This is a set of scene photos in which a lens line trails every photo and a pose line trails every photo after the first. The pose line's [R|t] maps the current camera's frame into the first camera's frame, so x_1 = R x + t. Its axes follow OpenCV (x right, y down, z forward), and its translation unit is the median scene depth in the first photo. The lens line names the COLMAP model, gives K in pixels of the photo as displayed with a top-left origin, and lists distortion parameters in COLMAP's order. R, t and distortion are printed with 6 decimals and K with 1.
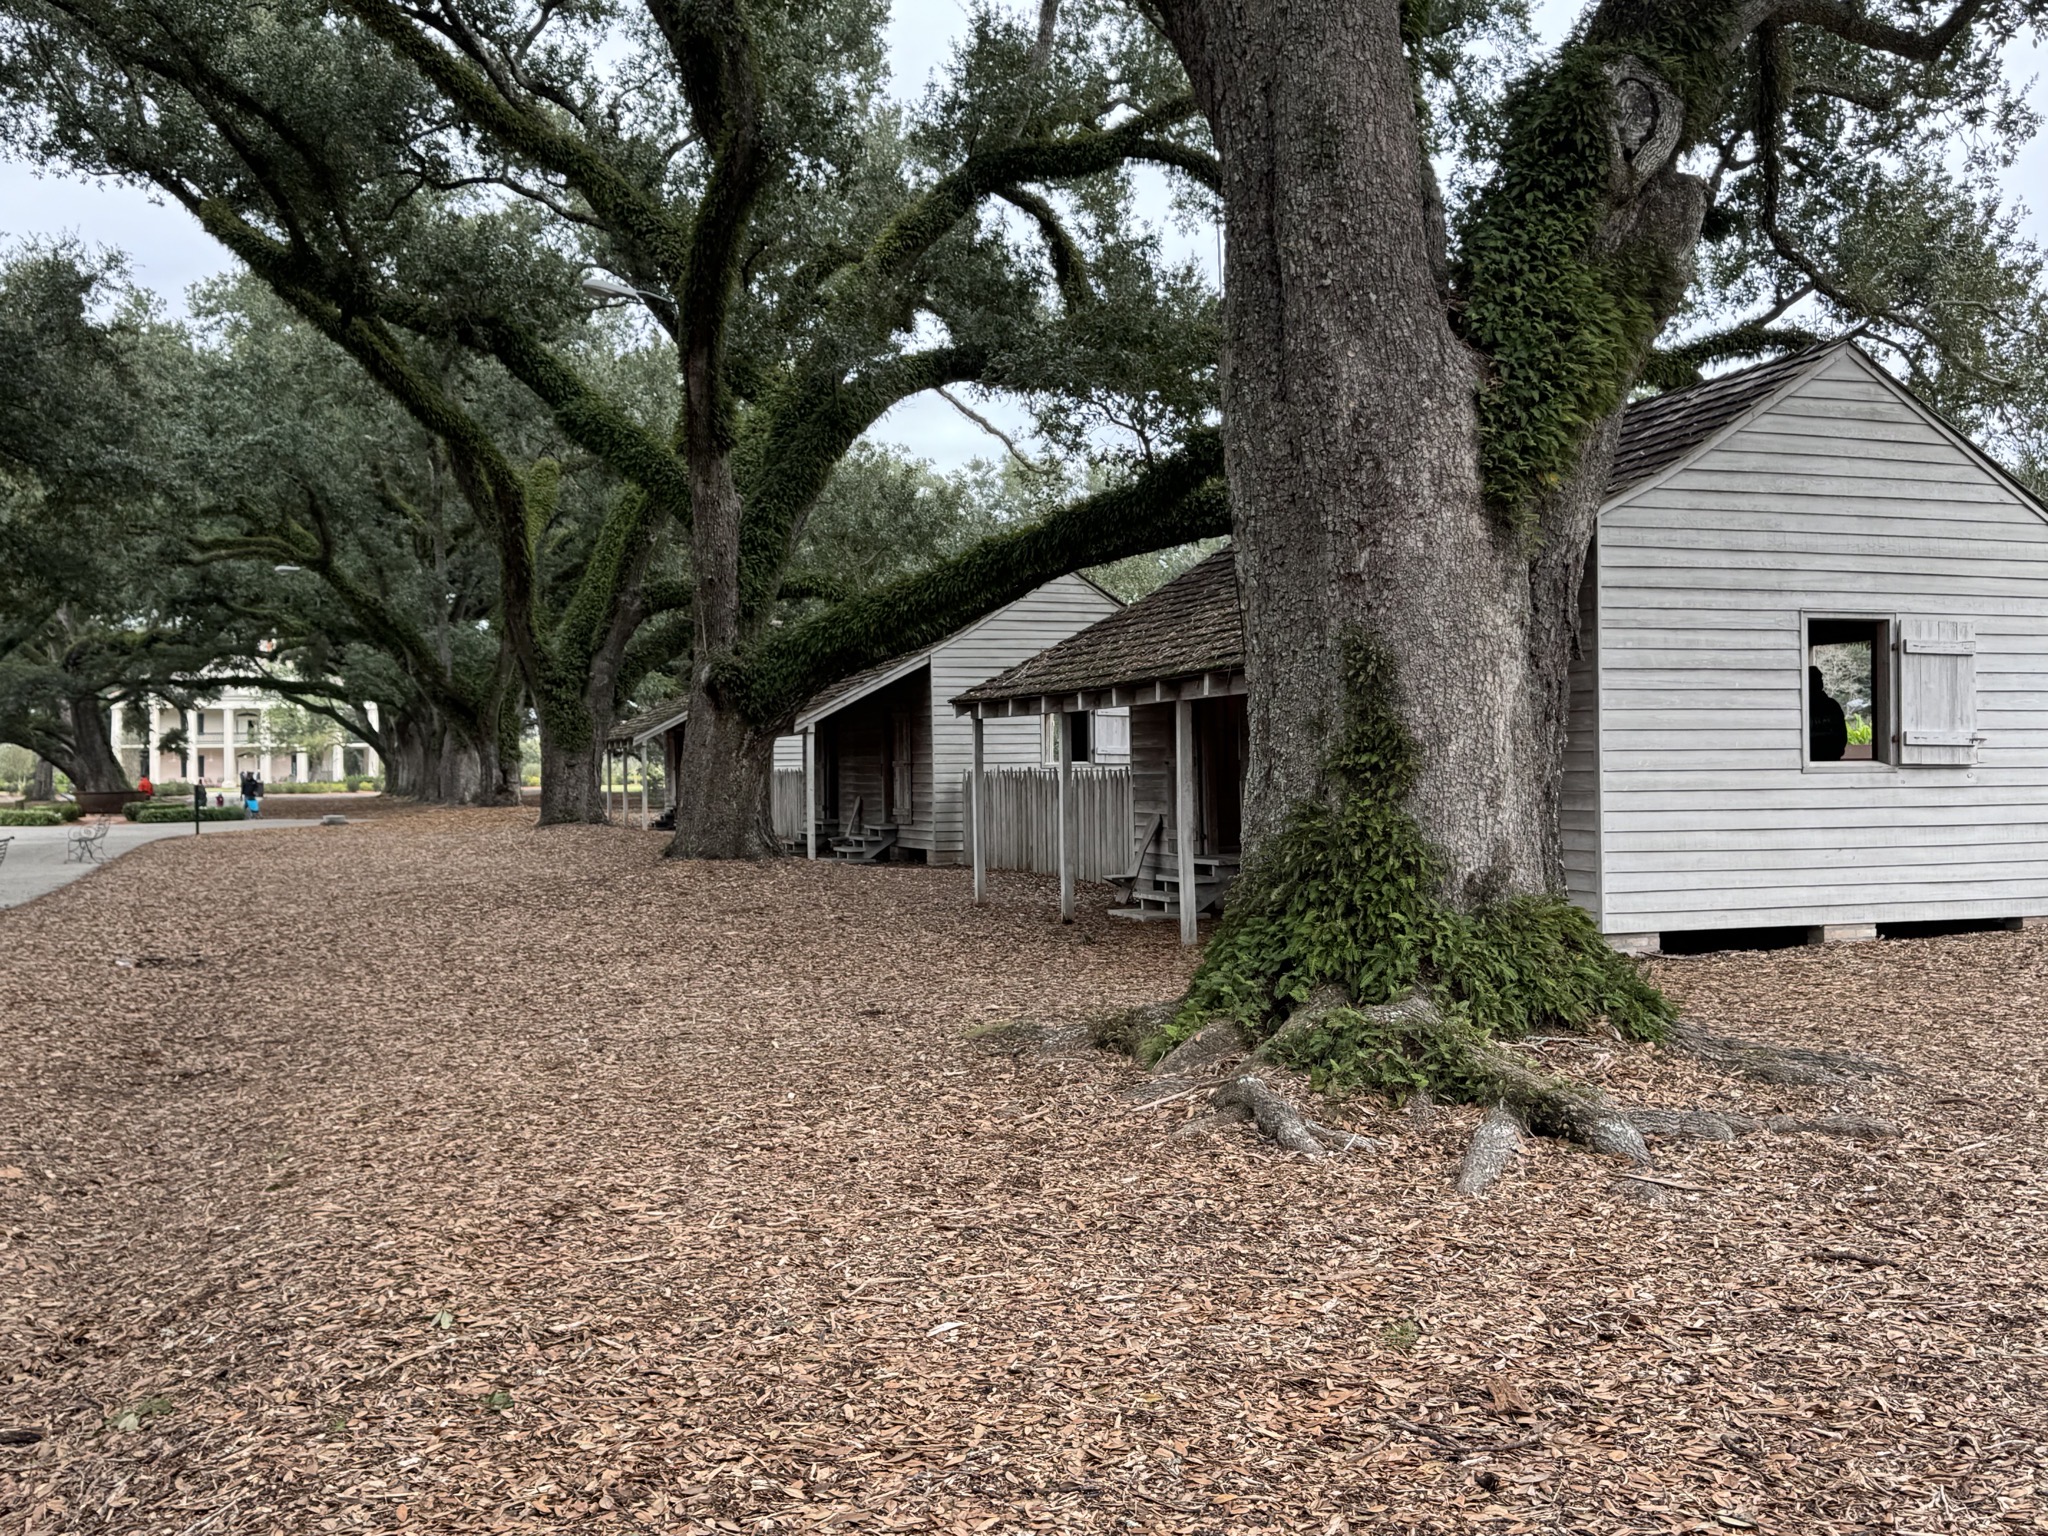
lens RADIAL K [[1975.9, 0, 1048.6], [0, 1975.9, 767.5], [0, 0, 1]] dist [0.134534, -0.252473]
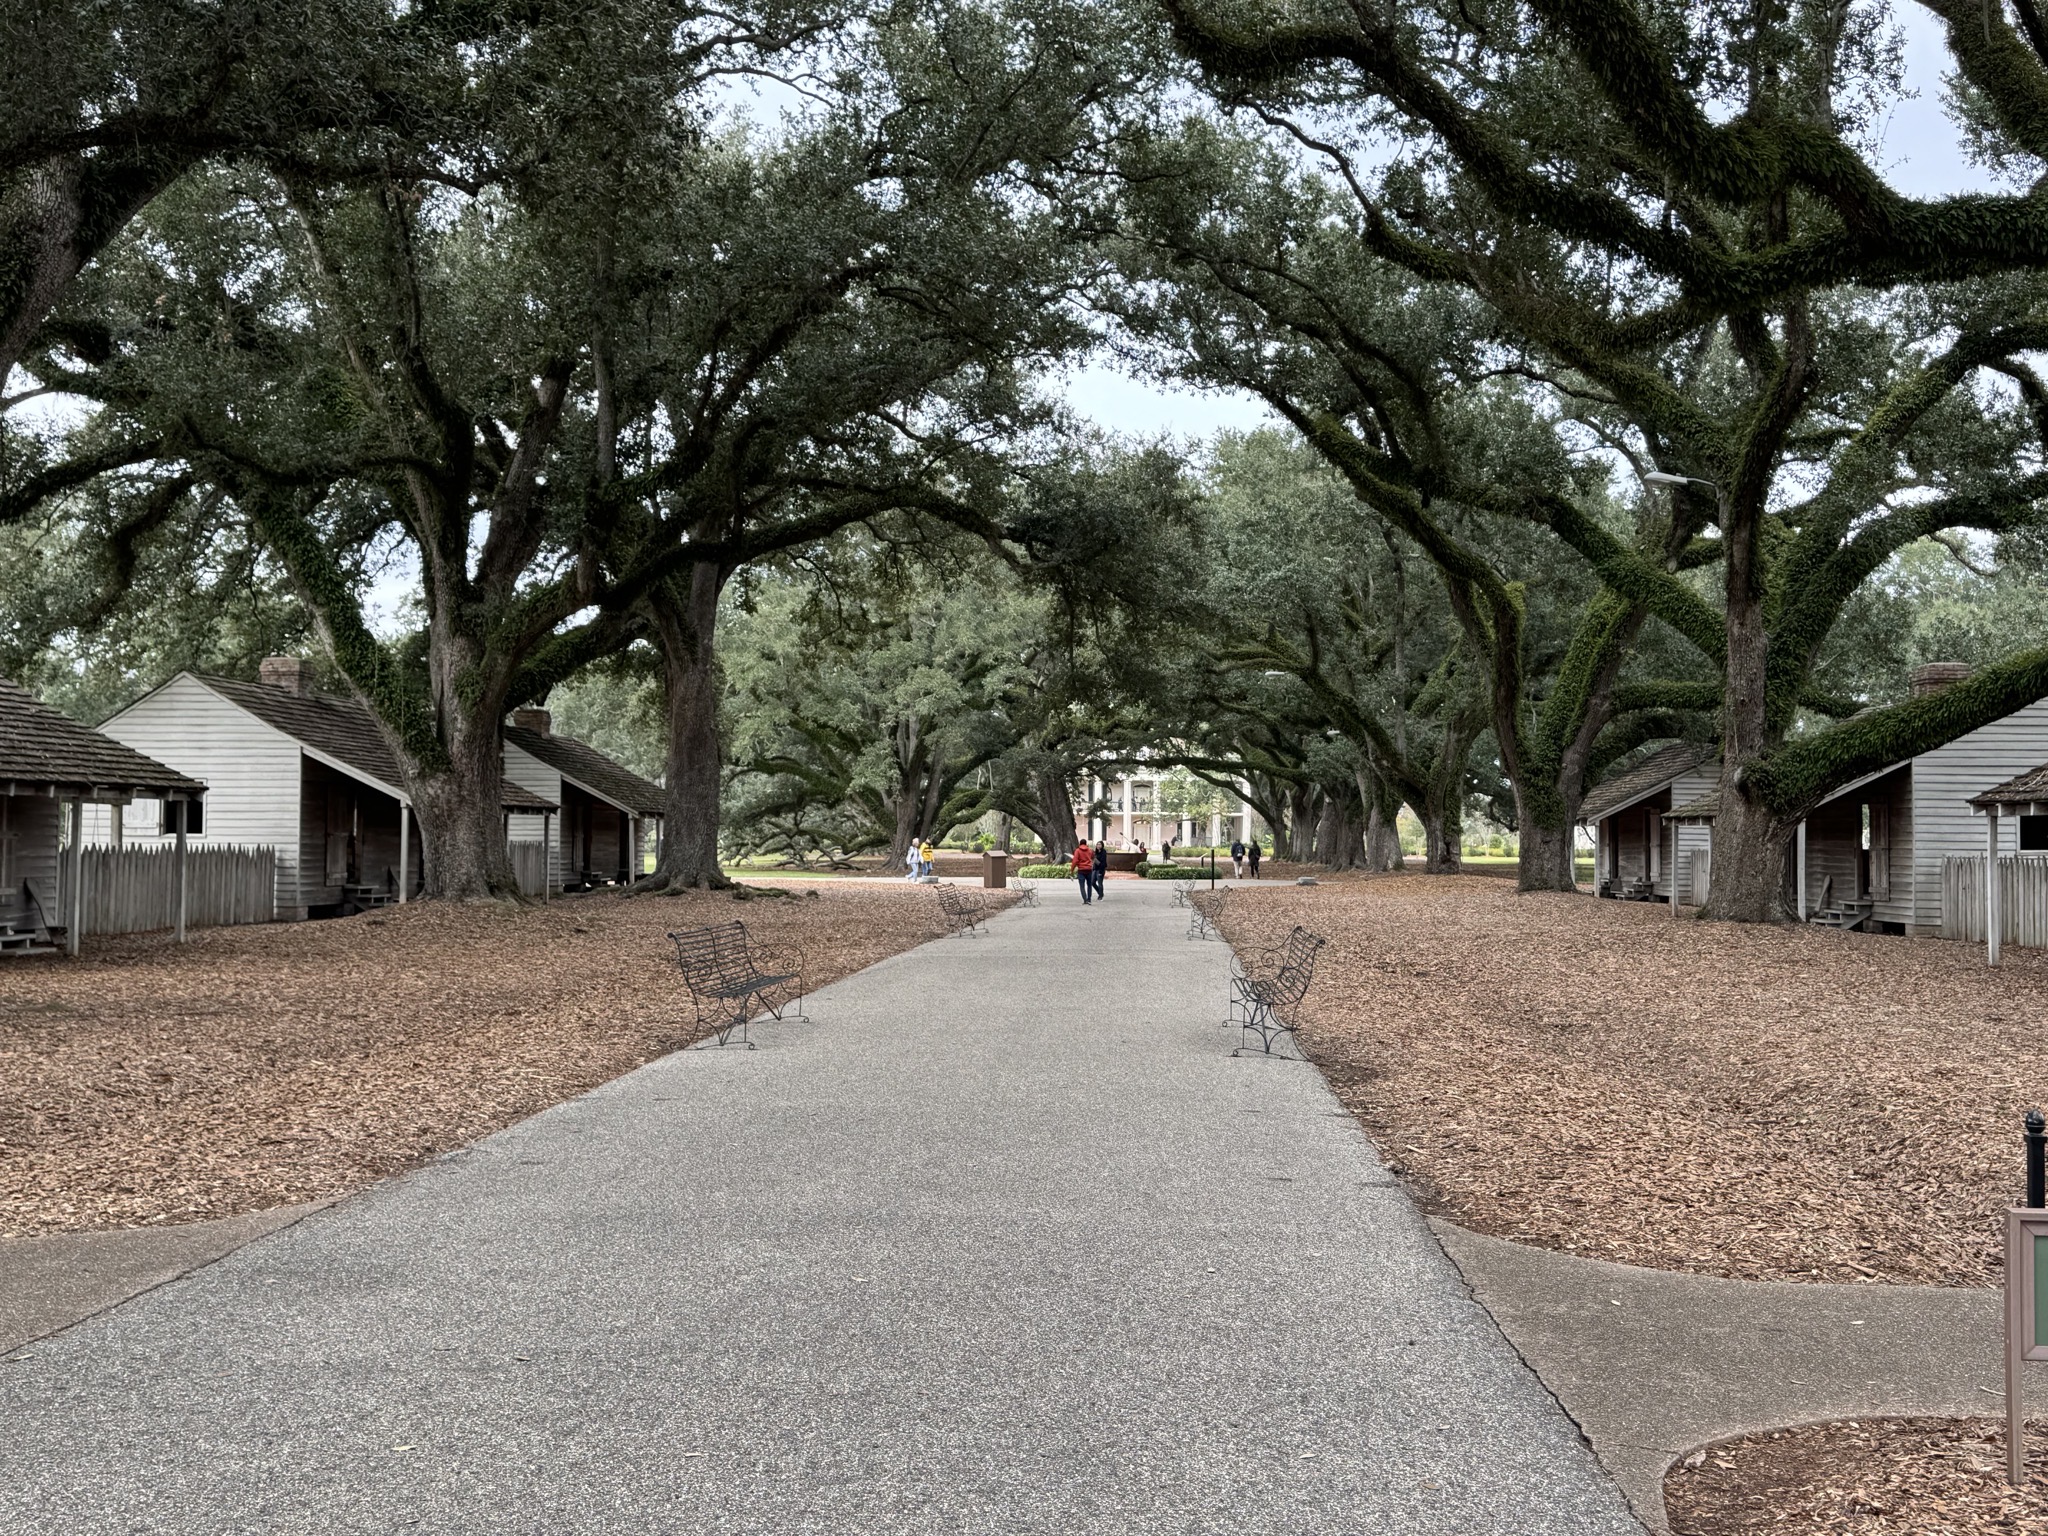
lens RADIAL K [[1975.9, 0, 1048.6], [0, 1975.9, 767.5], [0, 0, 1]] dist [0.134534, -0.252473]
pose [[0.919156, 0.005031, -0.393862, -0.045843], [-0.019096, 0.999312, -0.031798, -0.001915], [0.393431, 0.036749, 0.918619, -0.211201]]
